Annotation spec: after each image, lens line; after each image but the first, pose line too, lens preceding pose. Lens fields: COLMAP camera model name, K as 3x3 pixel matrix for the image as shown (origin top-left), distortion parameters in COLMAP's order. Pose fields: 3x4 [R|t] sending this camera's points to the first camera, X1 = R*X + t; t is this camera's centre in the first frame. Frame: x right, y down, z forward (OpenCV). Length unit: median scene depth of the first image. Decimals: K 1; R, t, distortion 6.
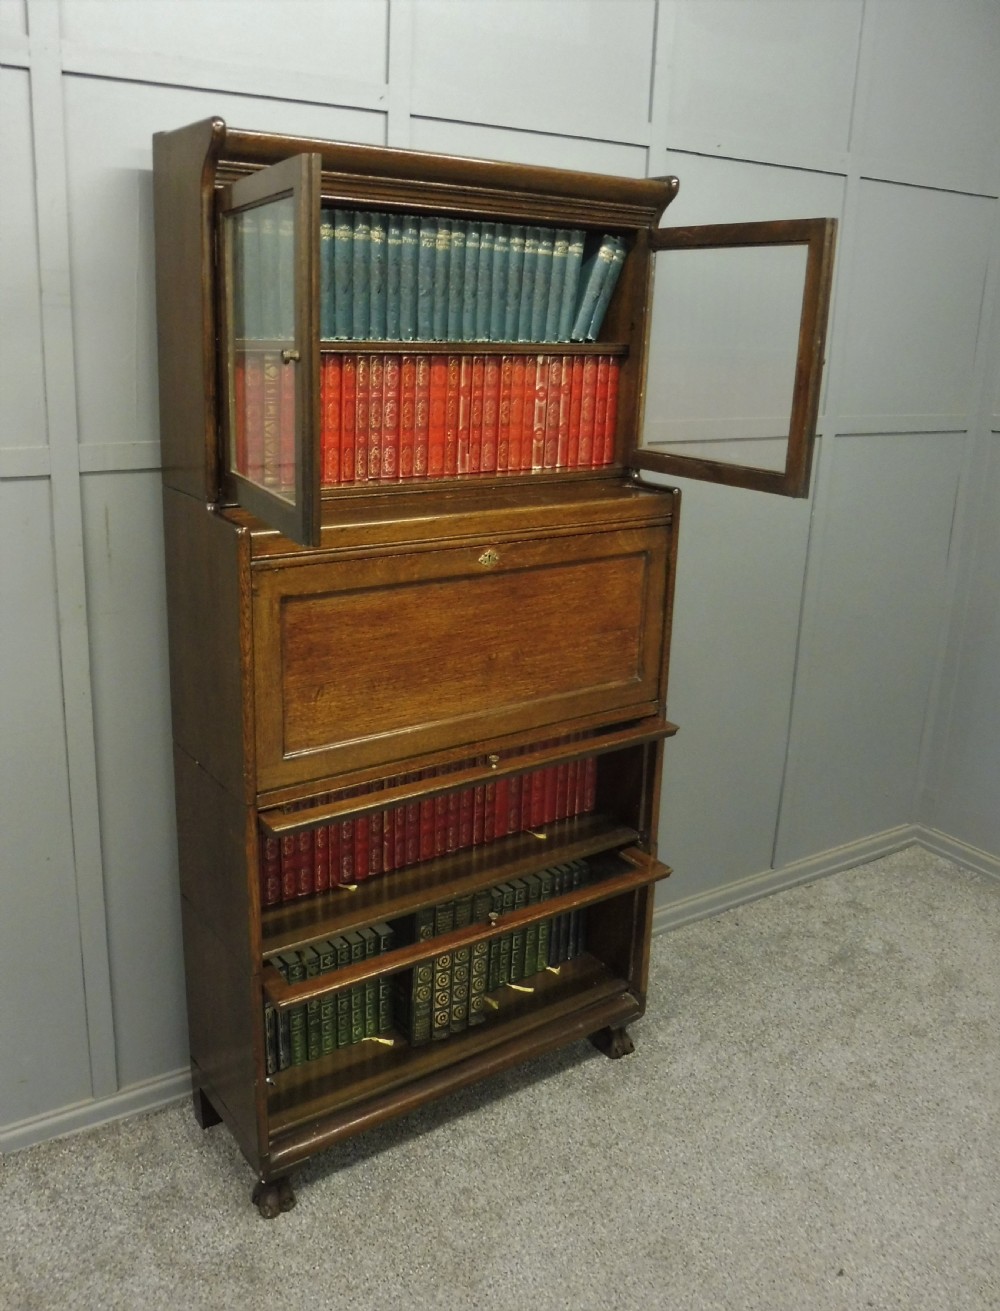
lens RADIAL K [[1075.4, 0, 426.9], [0, 1075.4, 594.6], [0, 0, 1]] dist [-0.038979, -0.013515]
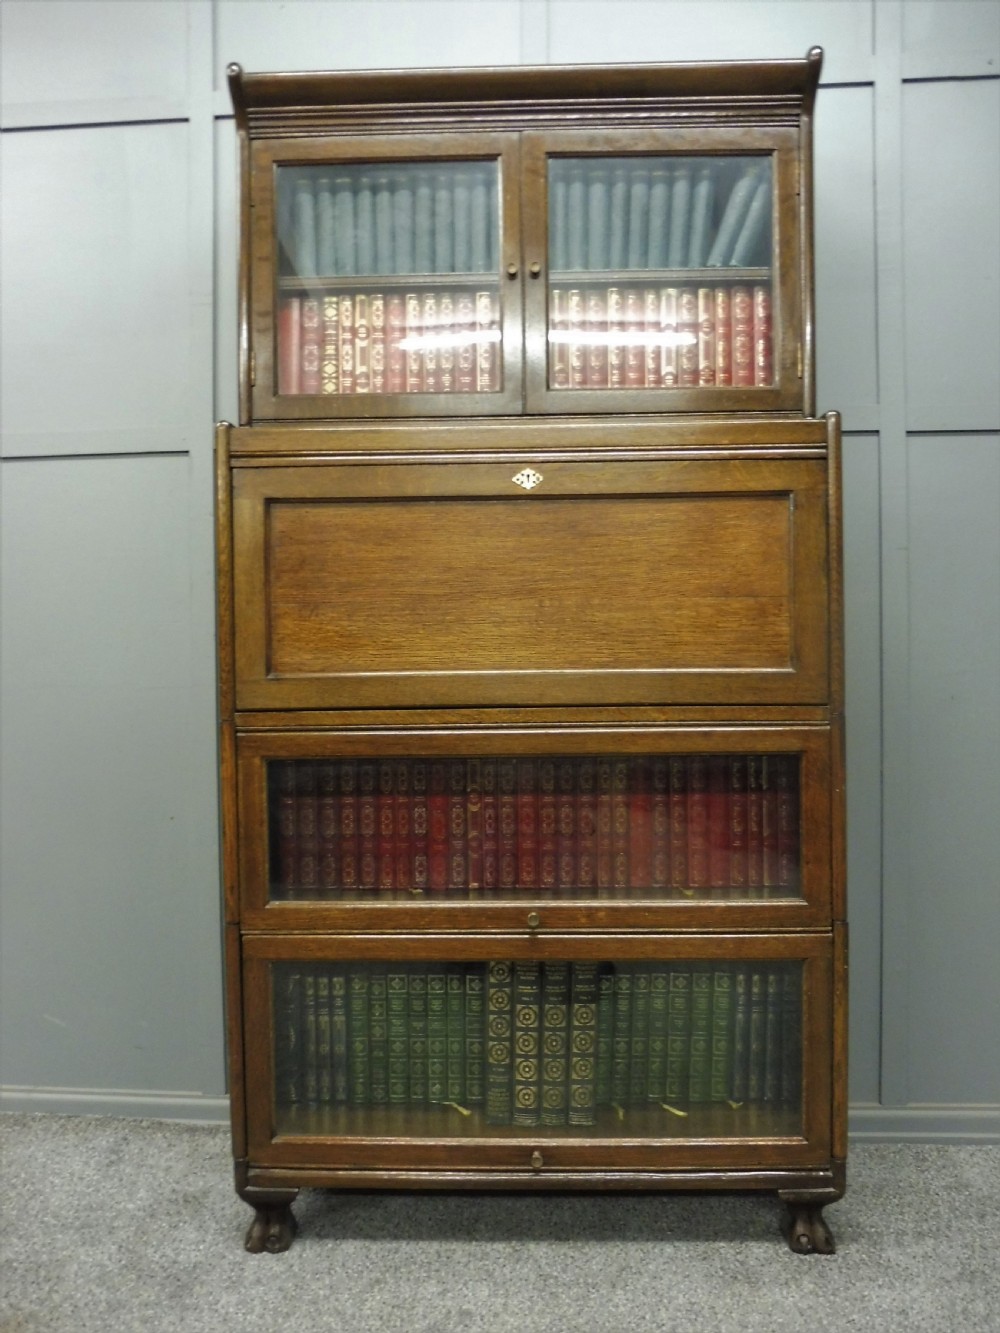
lens RADIAL K [[964.3, 0, 489.7], [0, 964.3, 677.2], [0, 0, 1]] dist [-0.050768, 0.020409]
pose [[0.822723, -0.014624, -0.568254, 0.437530], [-0.111232, 0.976202, -0.186164, 0.250623], [0.557453, 0.216370, 0.801517, 0.384972]]
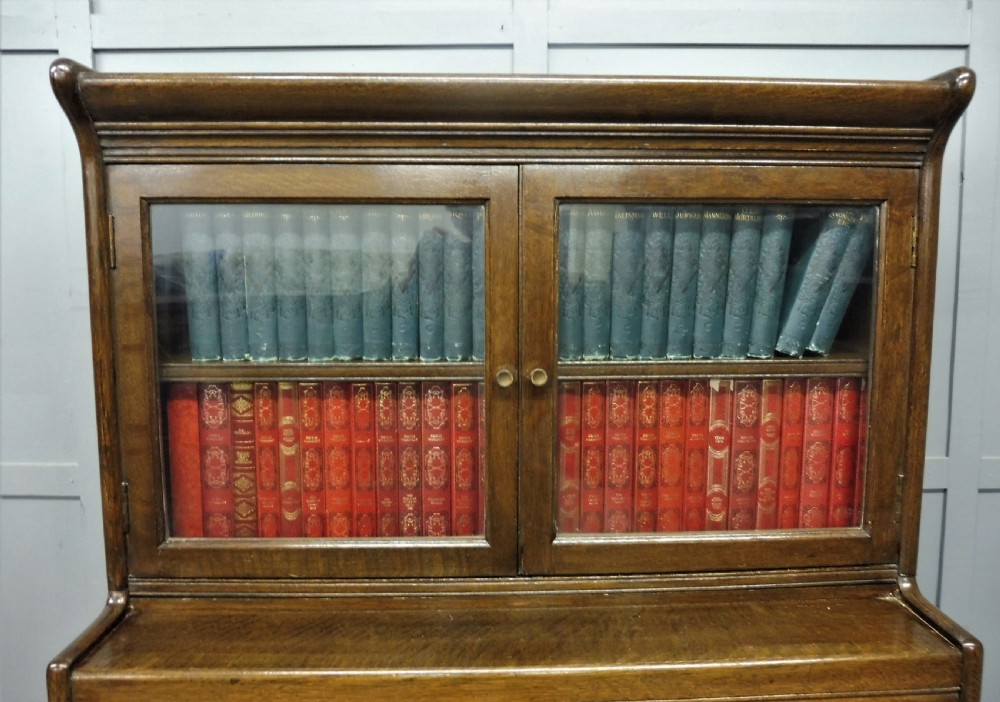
lens RADIAL K [[730.9, 0, 505.9], [0, 730.9, 338.1], [0, 0, 1]] dist [-0.052632, 0.019091]
pose [[0.858491, 0.028657, -0.512027, 0.223394], [-0.104093, 0.987391, -0.119267, -0.189796], [0.502153, 0.155688, 0.850649, 0.599641]]
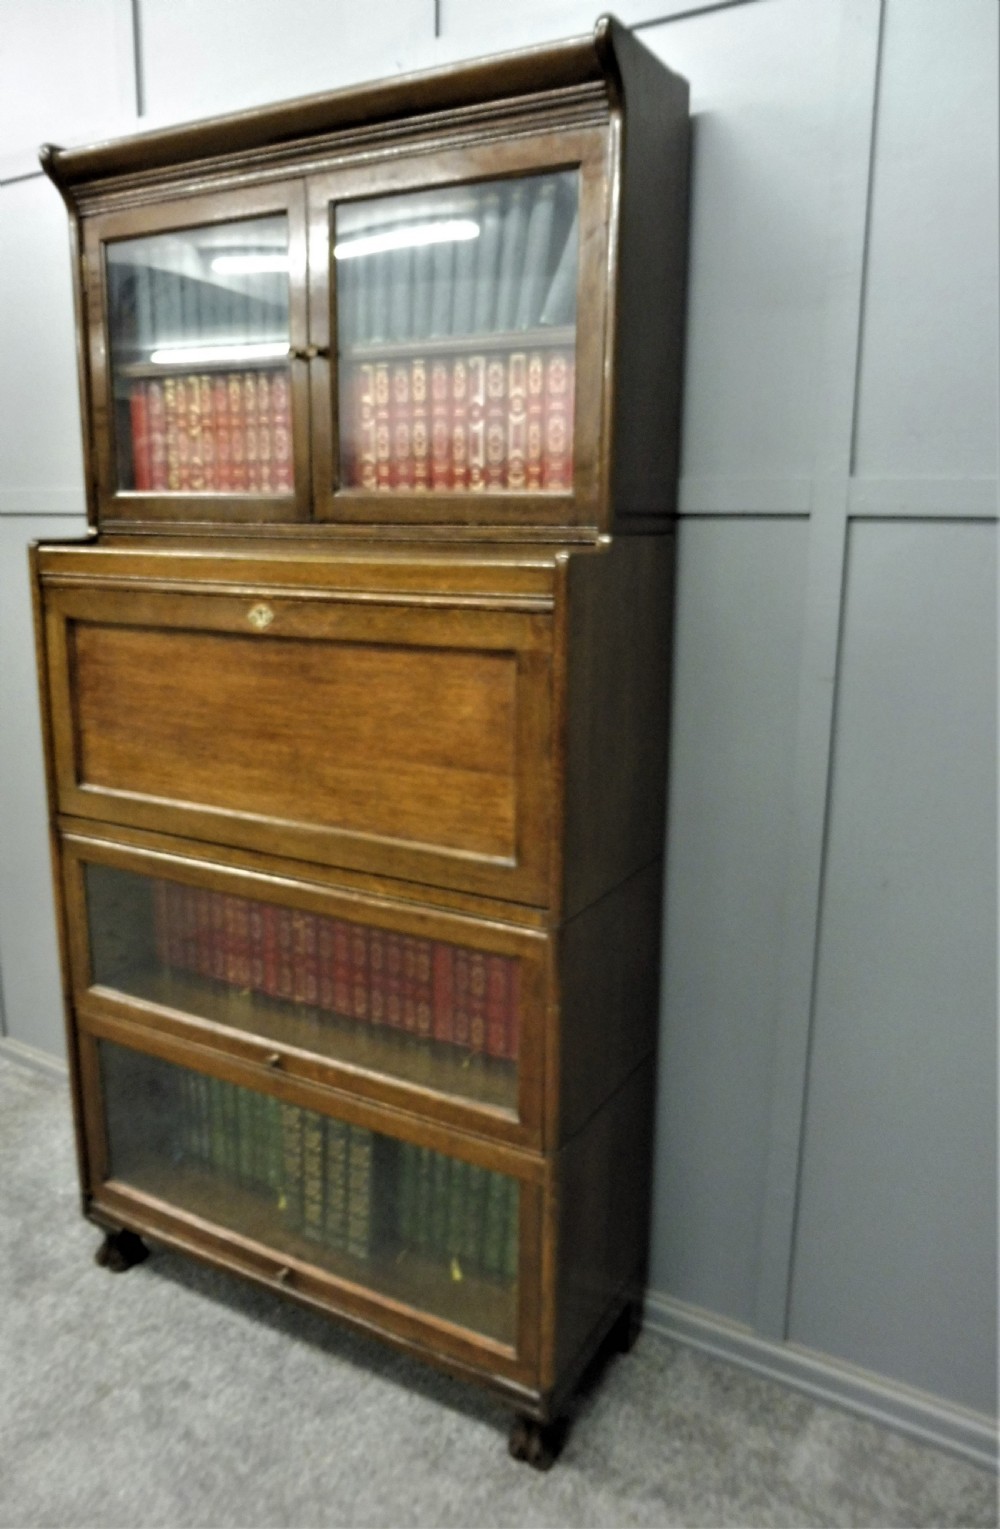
lens RADIAL K [[1109.3, 0, 480.4], [0, 1109.3, 761.9], [0, 0, 1]] dist [-0.044487, 0.007223]
pose [[0.460342, 0.176854, -0.869947, 0.801239], [-0.213295, 0.973284, 0.084995, -0.030867], [0.861737, 0.146429, 0.485765, 0.721432]]
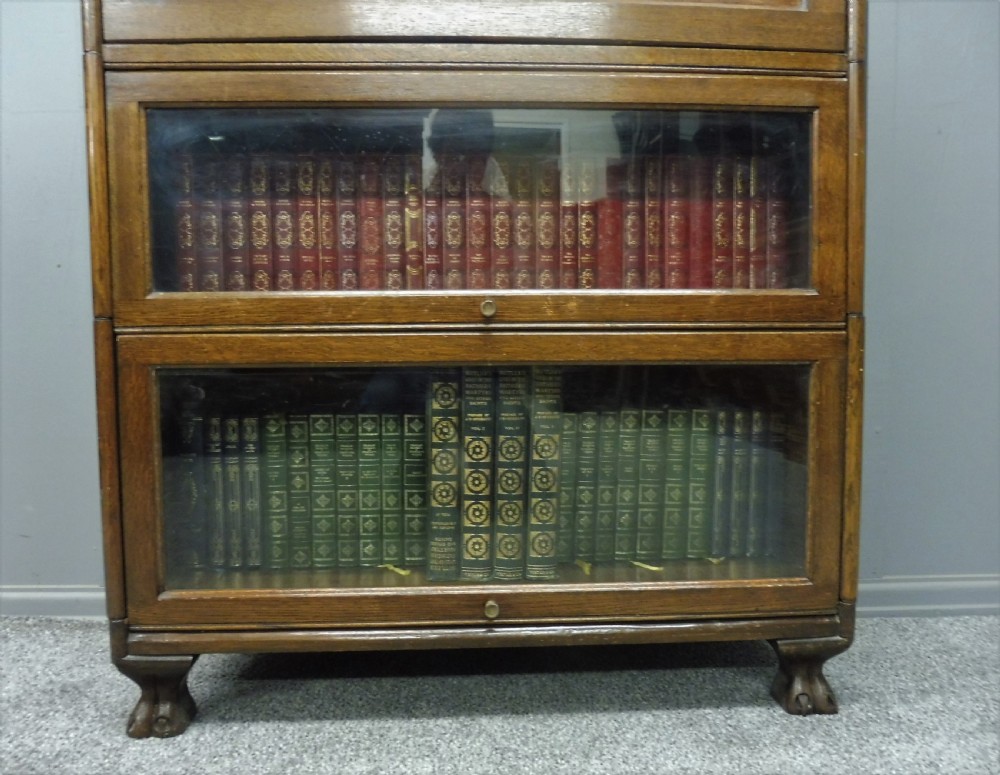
lens RADIAL K [[795.9, 0, 498.0], [0, 795.9, 389.1], [0, 0, 1]] dist [-0.037403, 0.000889]
pose [[0.869991, 0.013248, -0.492890, 0.293148], [-0.099700, 0.983717, -0.149537, 0.408708], [0.482883, 0.179237, 0.857146, 0.622793]]
